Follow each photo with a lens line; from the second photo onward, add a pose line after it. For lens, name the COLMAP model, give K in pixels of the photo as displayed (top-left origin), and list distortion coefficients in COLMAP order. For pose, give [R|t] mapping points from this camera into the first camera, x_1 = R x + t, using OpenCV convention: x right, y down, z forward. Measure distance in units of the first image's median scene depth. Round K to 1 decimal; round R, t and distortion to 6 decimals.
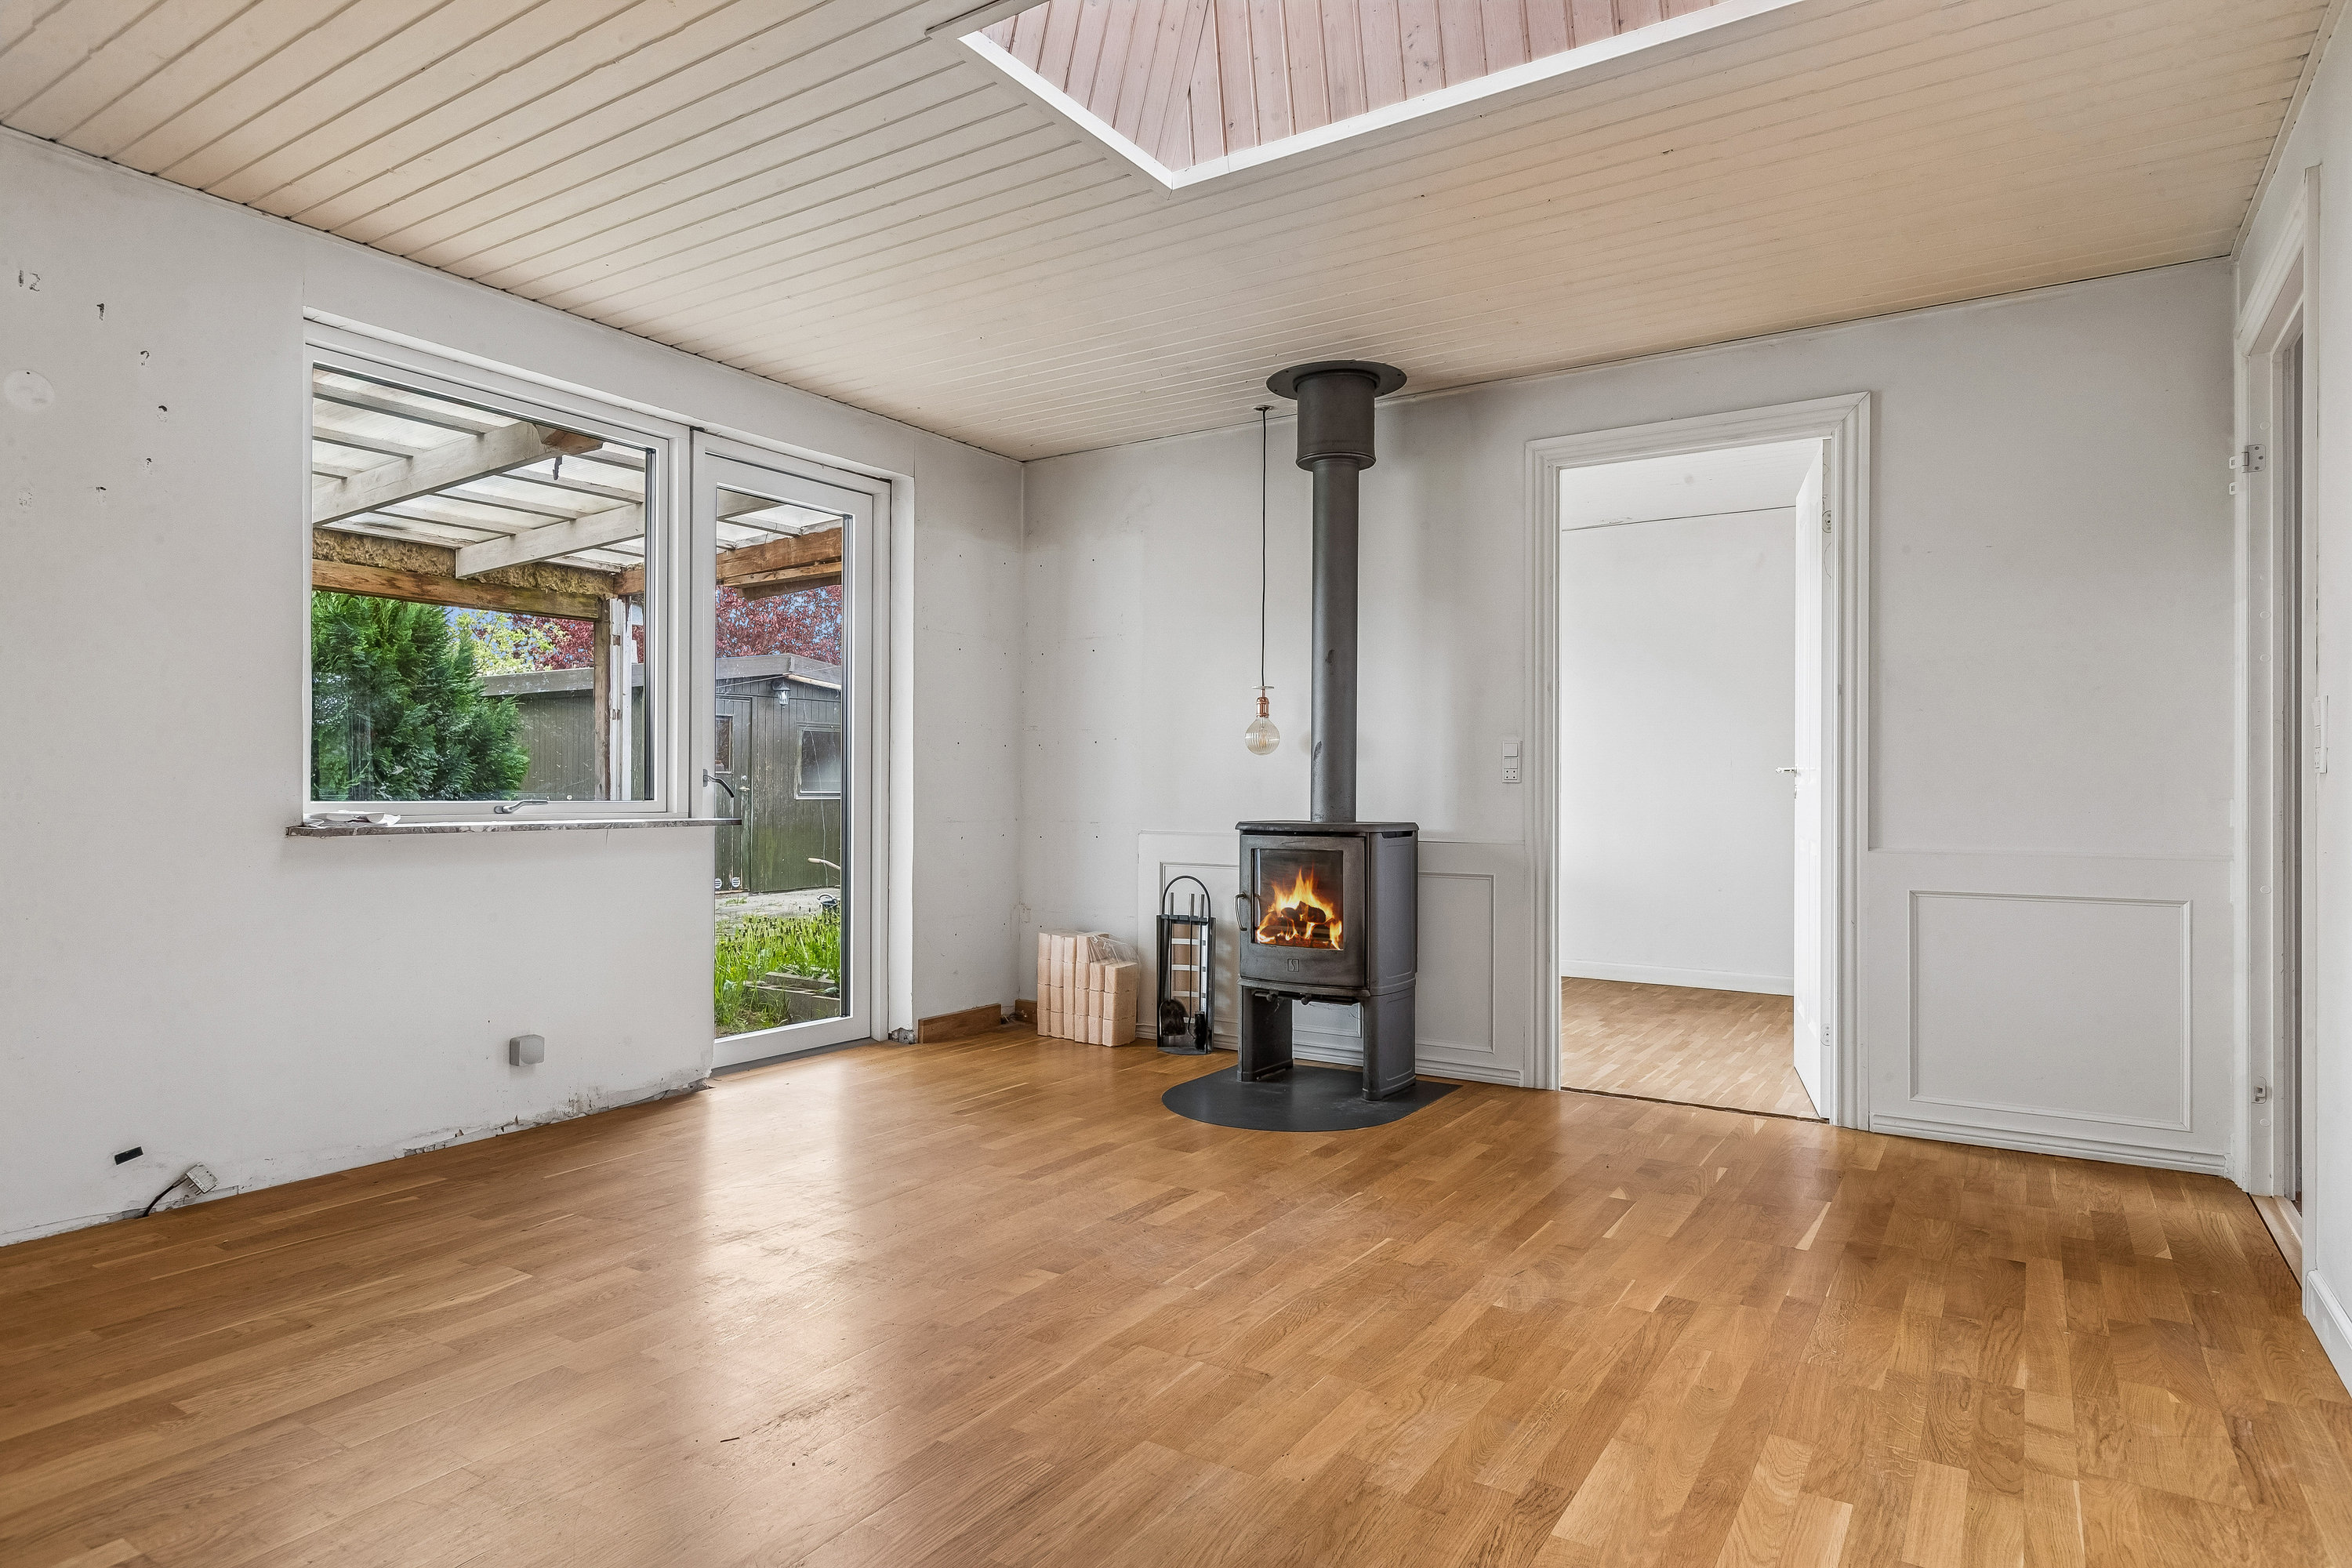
lens RADIAL K [[1312.7, 0, 1183.7], [0, 1312.7, 781.5], [0, 0, 1]] dist [0.014287, -0.007412]
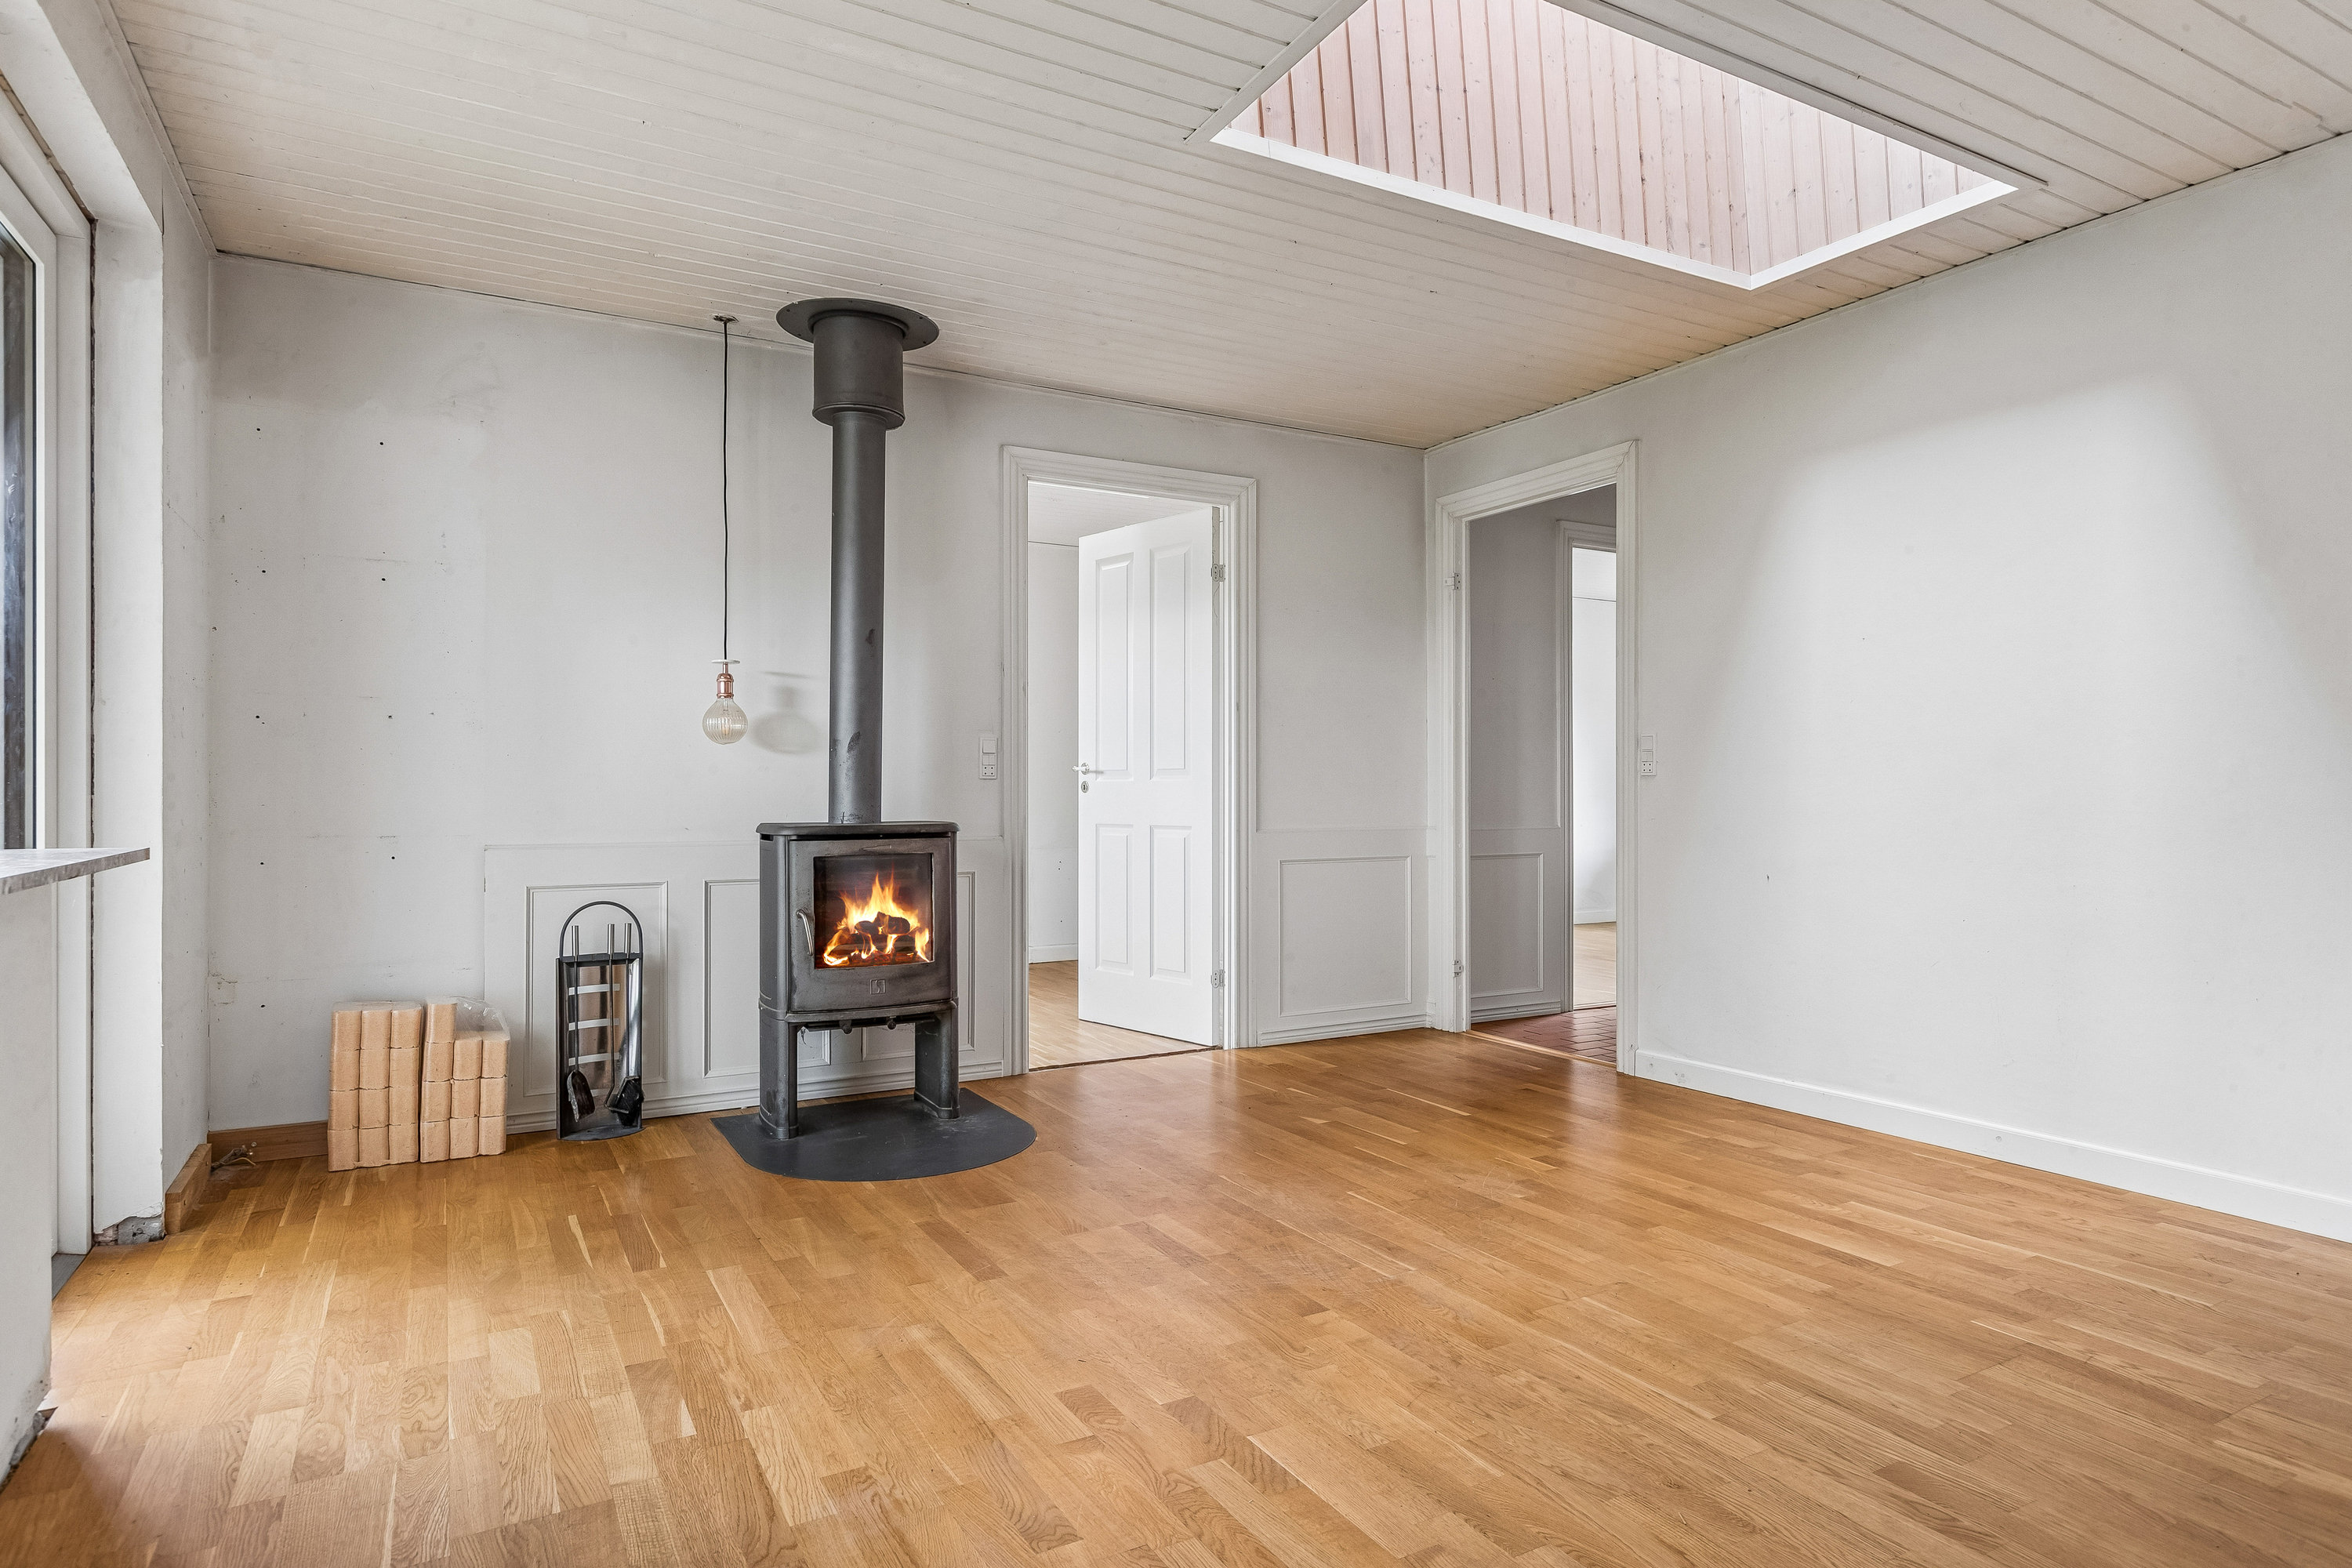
lens RADIAL K [[1312.7, 0, 1186.6], [0, 1312.7, 781.6], [0, 0, 1]] dist [0.014287, -0.007412]
pose [[0.465299, 0.001176, 0.885153, -0.583260], [-0.002893, 0.999996, 0.000192, 0.002446], [-0.885149, -0.002651, 0.465301, 0.402163]]
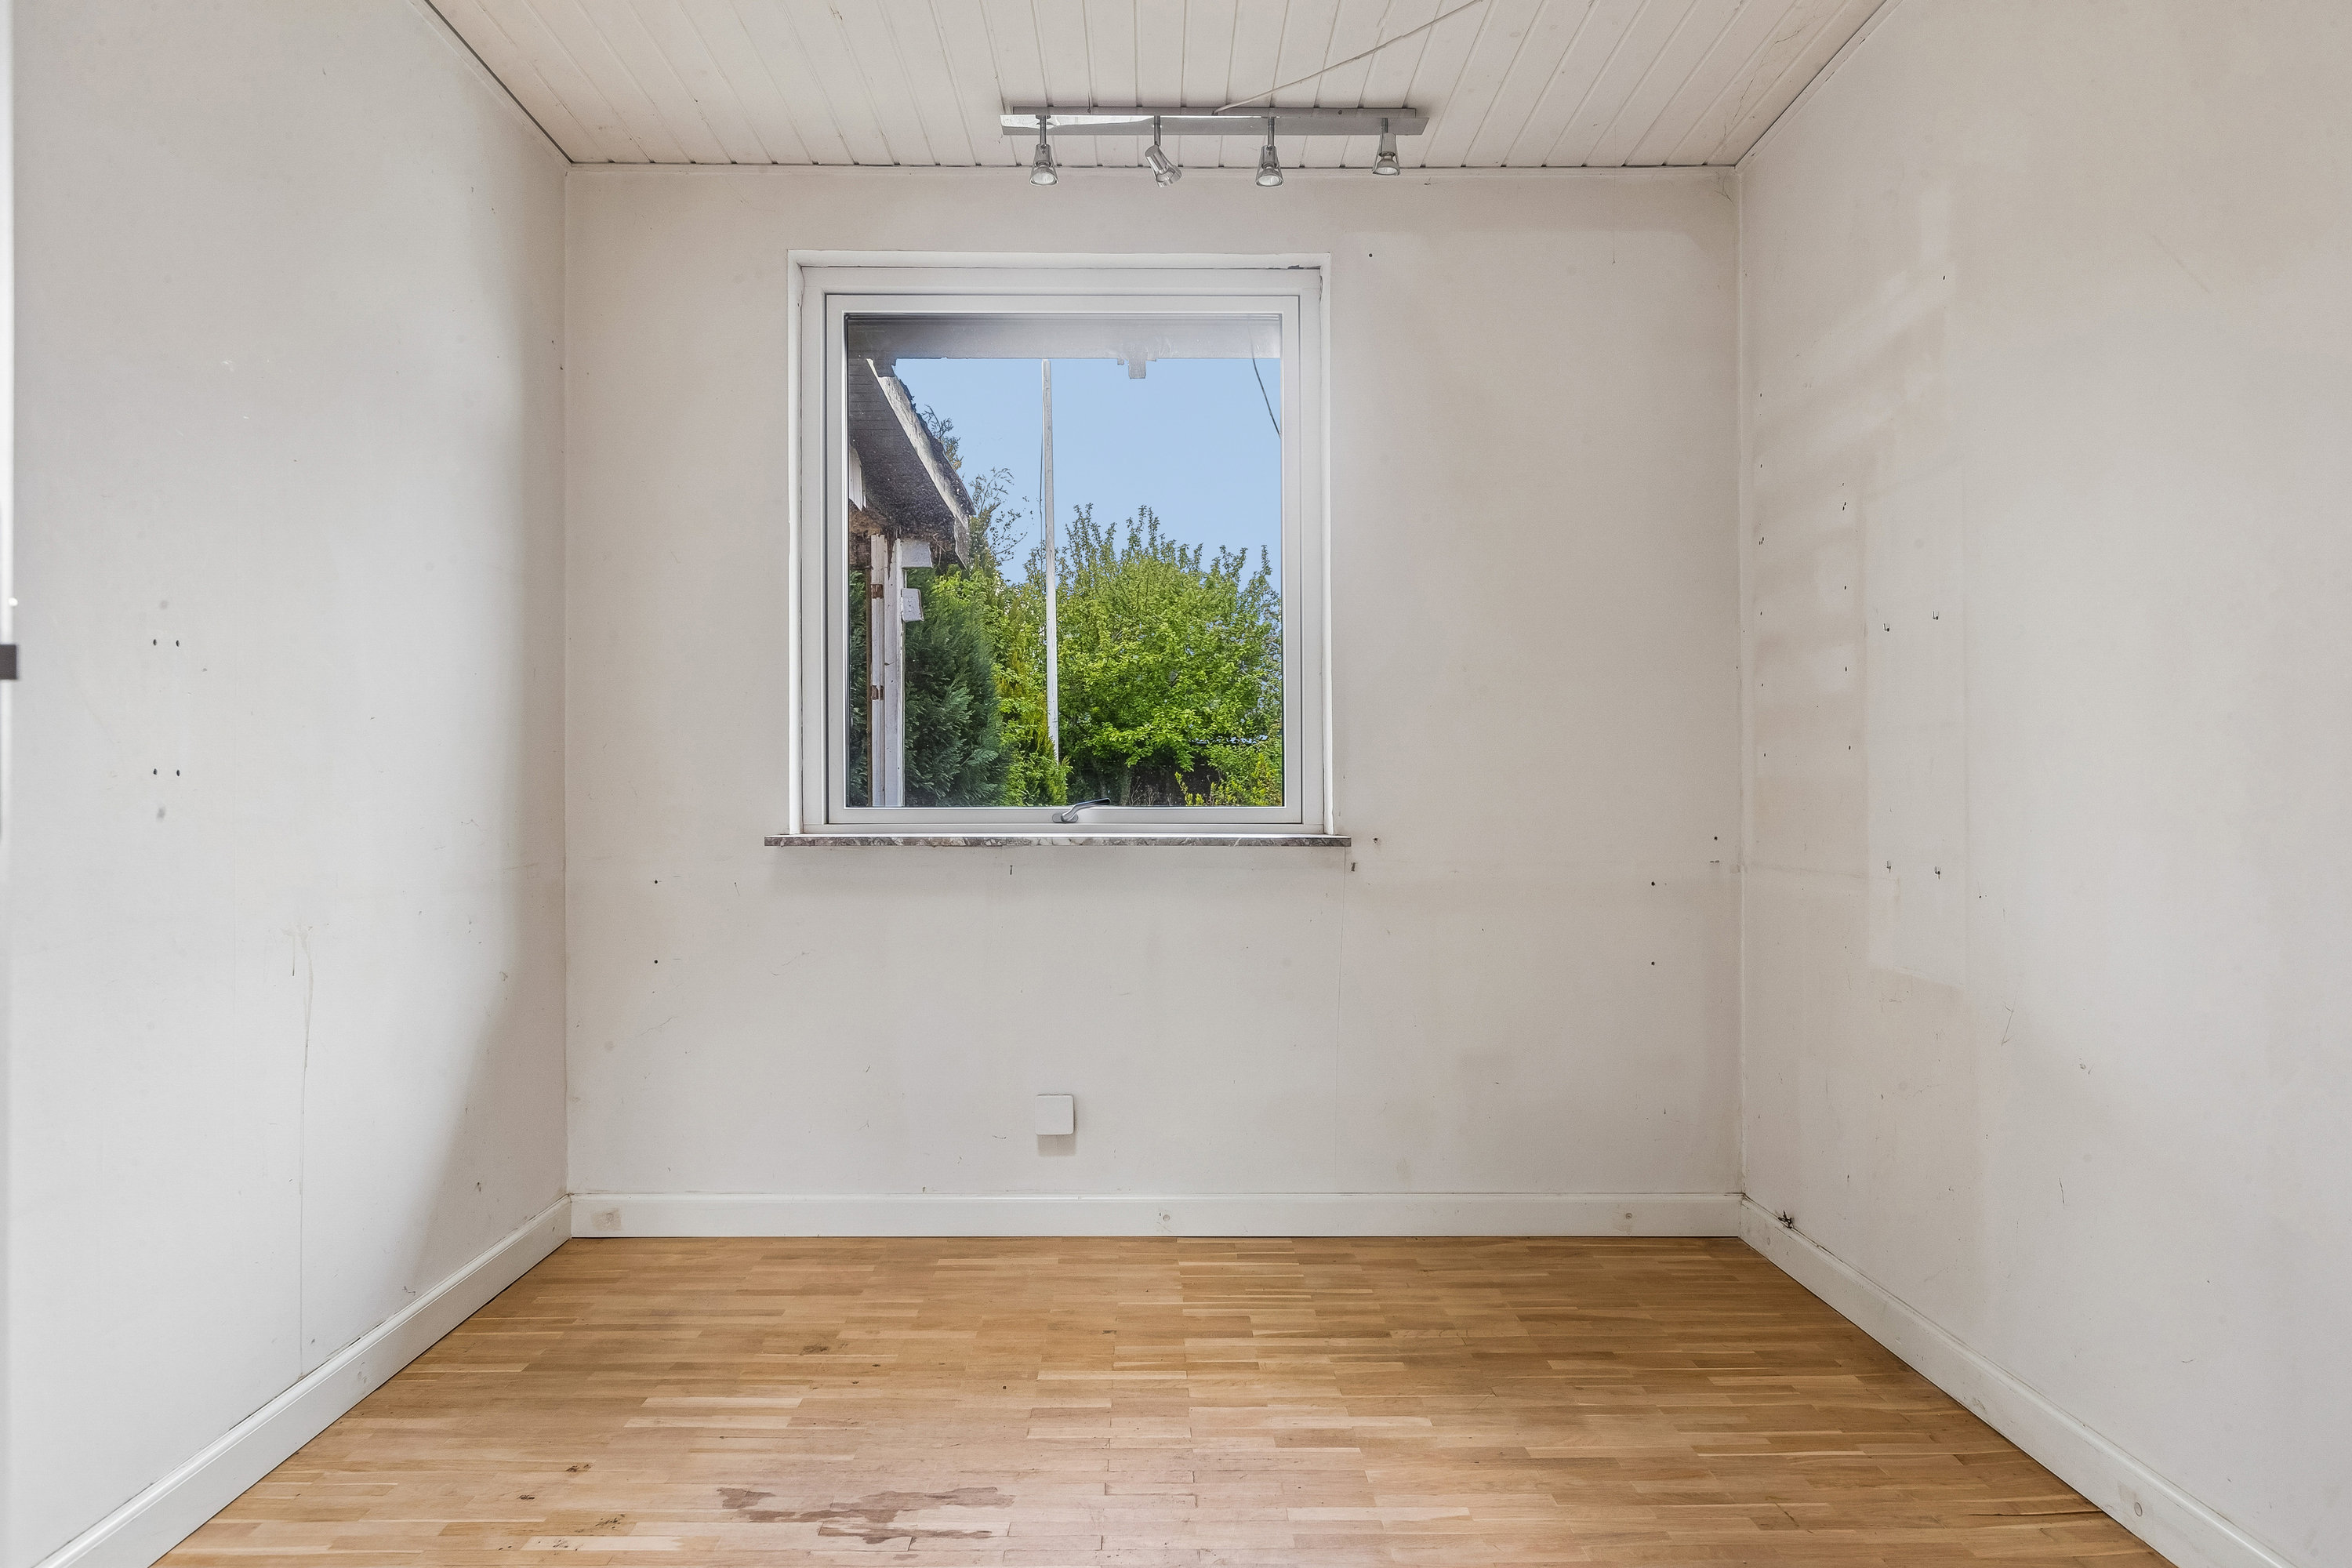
lens RADIAL K [[1604.3, 0, 1188.9], [0, 1604.3, 767.4], [0, 0, 1]] dist [0.000275, -0.003620]
pose [[0.547205, -0.015881, -0.836848, 0.613267], [0.008701, 0.999874, -0.013285, 0.005734], [0.836953, -0.000012, 0.547274, 0.944333]]
